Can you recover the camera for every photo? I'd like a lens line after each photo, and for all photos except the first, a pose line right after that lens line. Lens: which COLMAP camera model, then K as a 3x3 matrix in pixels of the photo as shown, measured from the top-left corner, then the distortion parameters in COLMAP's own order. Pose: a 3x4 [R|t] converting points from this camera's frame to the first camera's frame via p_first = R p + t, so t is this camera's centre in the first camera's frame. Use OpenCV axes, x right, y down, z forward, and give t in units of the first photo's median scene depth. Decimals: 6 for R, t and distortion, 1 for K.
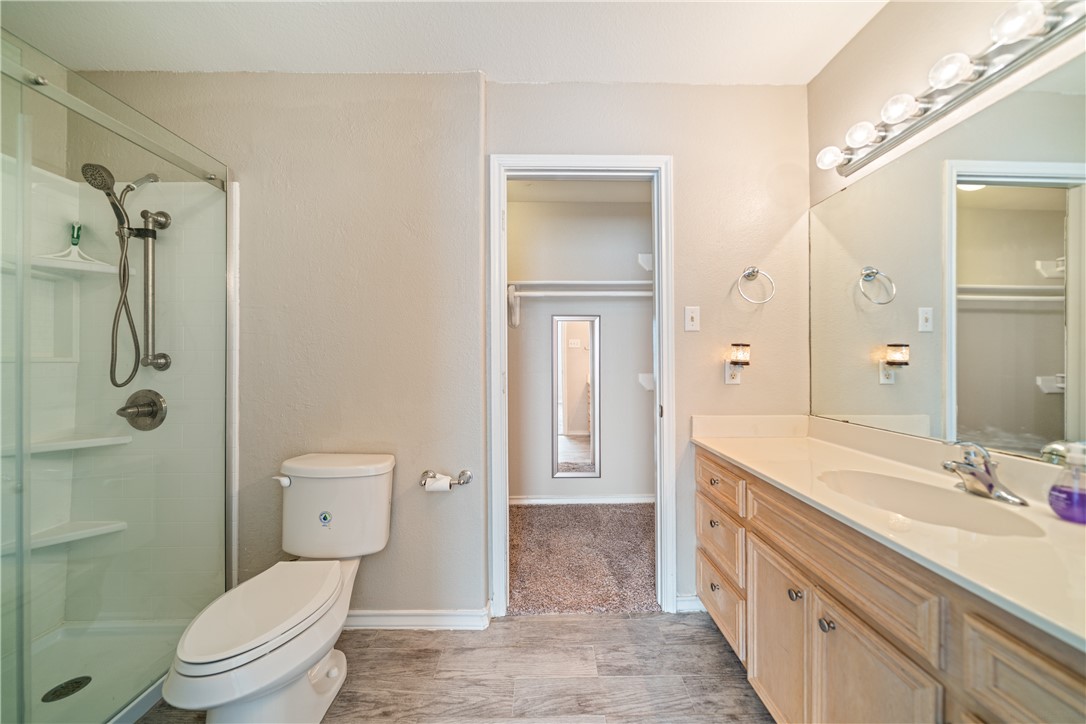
lens RADIAL K [[369.4, 0, 543.0], [0, 369.4, 362.0], [0, 0, 1]] dist [0.000180, 0.000019]
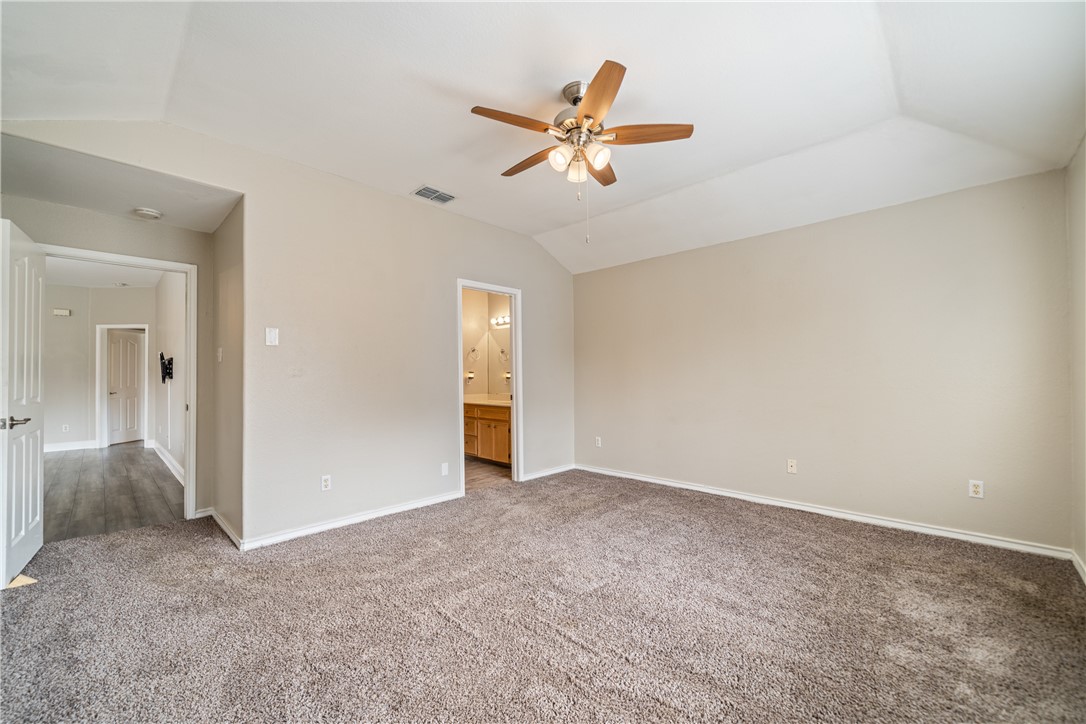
lens RADIAL K [[427.7, 0, 548.1], [0, 427.7, 369.9], [0, 0, 1]] dist [-0.000201, 0.000032]
pose [[0.690118, 0.016580, 0.723507, -1.610836], [0.006192, 0.999566, -0.028813, 0.044095], [-0.723670, 0.024364, 0.689716, -1.943481]]
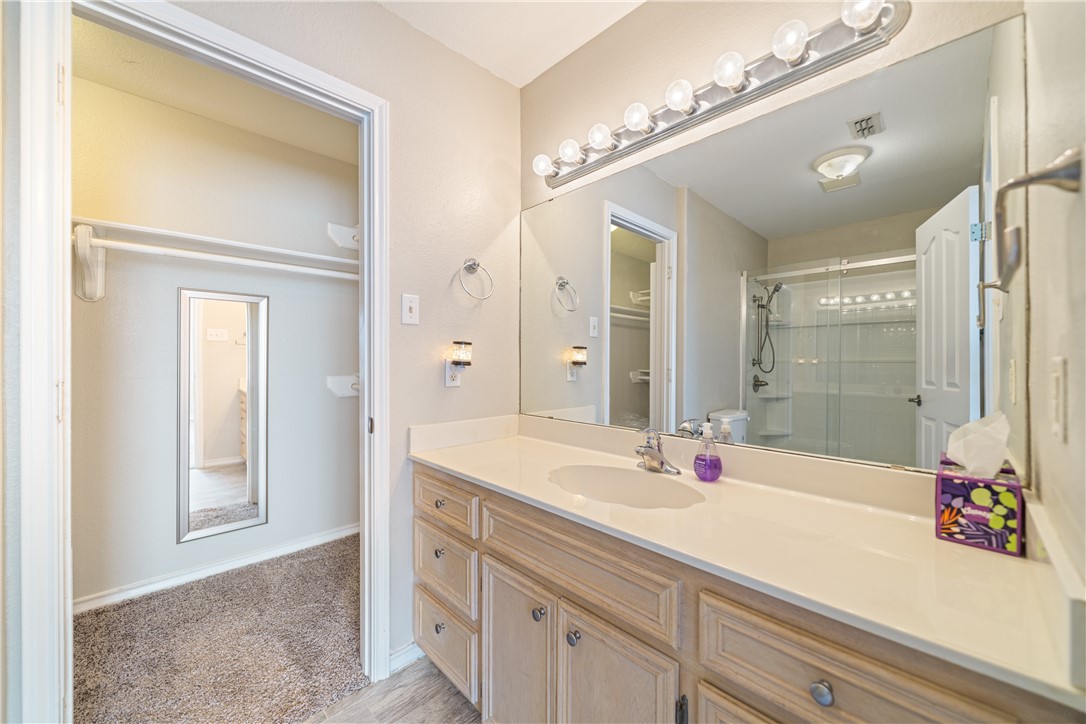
lens RADIAL K [[409.5, 0, 542.3], [0, 409.5, 359.4], [0, 0, 1]] dist [-0.000244, 0.000133]
pose [[0.726313, 0.004551, 0.687349, -0.011215], [-0.000996, 0.999984, -0.005568, -0.000765], [-0.687363, 0.003359, 0.726306, 0.137769]]
